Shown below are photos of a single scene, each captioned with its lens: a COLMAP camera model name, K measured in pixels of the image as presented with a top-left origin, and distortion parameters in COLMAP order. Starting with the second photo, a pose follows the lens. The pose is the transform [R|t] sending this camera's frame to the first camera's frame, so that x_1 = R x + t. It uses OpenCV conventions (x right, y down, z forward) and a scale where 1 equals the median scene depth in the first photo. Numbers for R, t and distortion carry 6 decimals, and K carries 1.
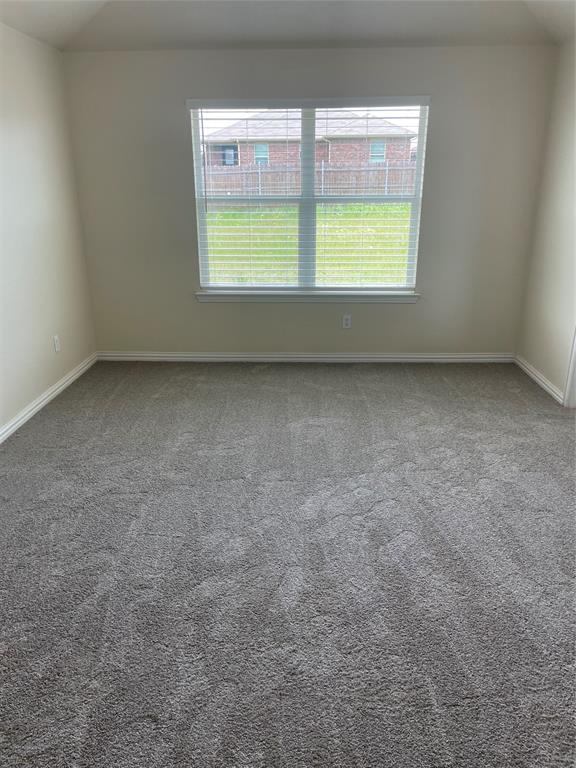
lens RADIAL K [[582.8, 0, 286.1], [0, 582.8, 384.6], [0, 0, 1]] dist [0.091602, -0.123870]
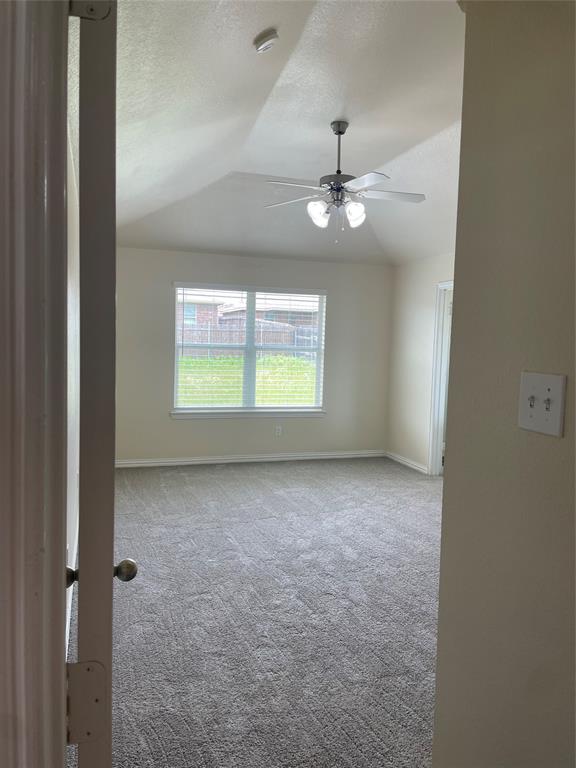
lens RADIAL K [[582.8, 0, 289.2], [0, 582.8, 377.0], [0, 0, 1]] dist [0.091602, -0.123870]
pose [[0.938582, 0.009016, 0.344939, -0.399854], [0.083222, 0.964233, -0.251652, 0.137064], [-0.334871, 0.264902, 0.904261, -0.350393]]
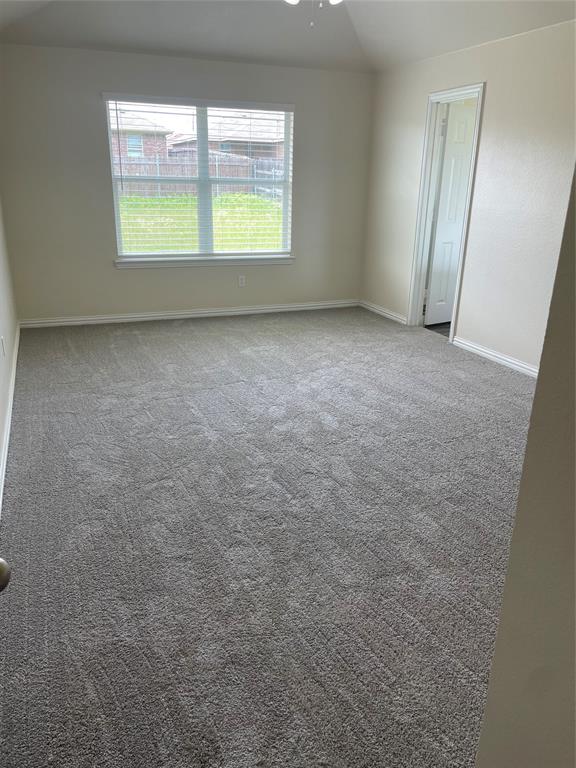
lens RADIAL K [[582.8, 0, 291.0], [0, 582.8, 382.9], [0, 0, 1]] dist [0.091602, -0.123870]
pose [[0.912503, -0.113797, 0.392924, -0.353358], [0.113274, 0.993259, 0.024605, 0.100678], [-0.393075, 0.022055, 0.919242, -0.206069]]
